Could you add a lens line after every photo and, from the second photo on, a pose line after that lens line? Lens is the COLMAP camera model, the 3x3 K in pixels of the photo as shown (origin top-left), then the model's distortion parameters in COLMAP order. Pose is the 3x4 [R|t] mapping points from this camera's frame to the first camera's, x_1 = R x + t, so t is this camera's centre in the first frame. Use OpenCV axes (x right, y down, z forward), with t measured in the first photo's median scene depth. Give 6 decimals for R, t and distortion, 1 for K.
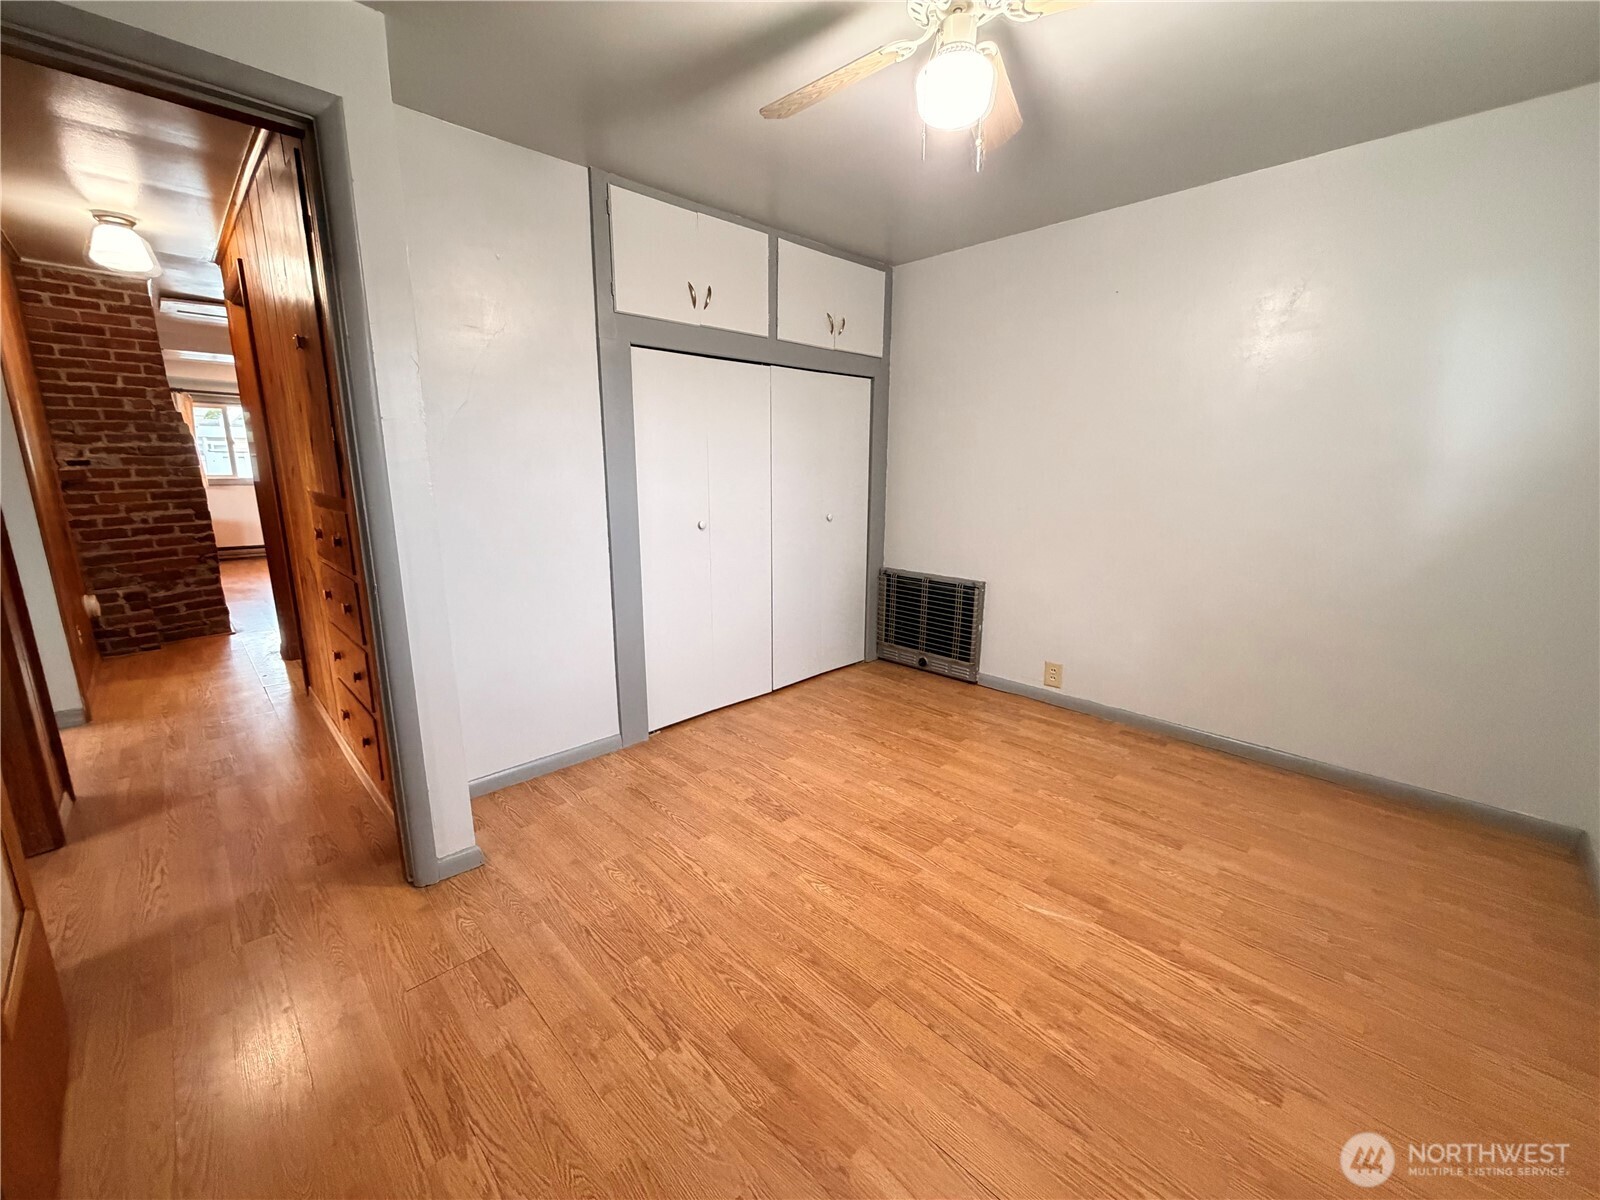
lens RADIAL K [[636.8, 0, 793.3], [0, 636.8, 599.7], [0, 0, 1]] dist [0.000549, -0.000142]
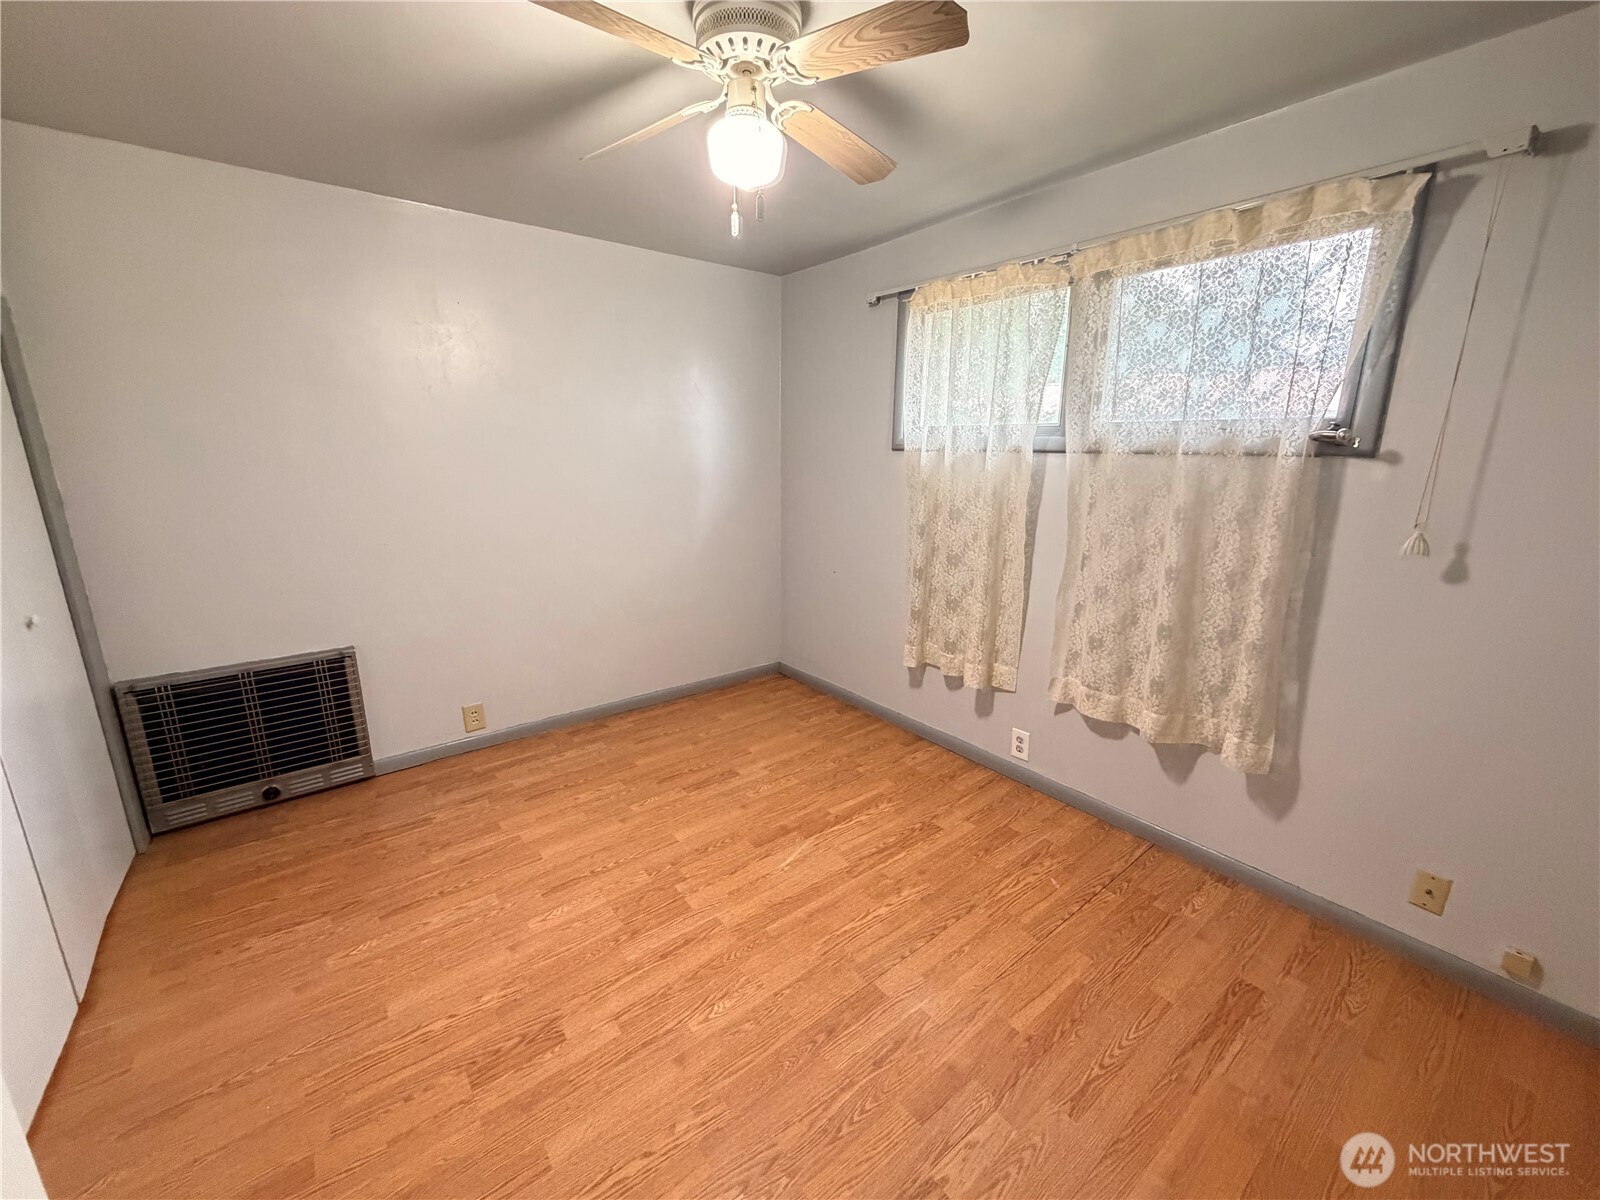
lens RADIAL K [[636.8, 0, 793.3], [0, 636.8, 599.7], [0, 0, 1]] dist [0.000549, -0.000142]
pose [[0.110409, -0.237722, 0.965038, -0.838472], [0.203819, 0.955753, 0.212117, -0.317279], [-0.972763, 0.173273, 0.153976, 0.864338]]
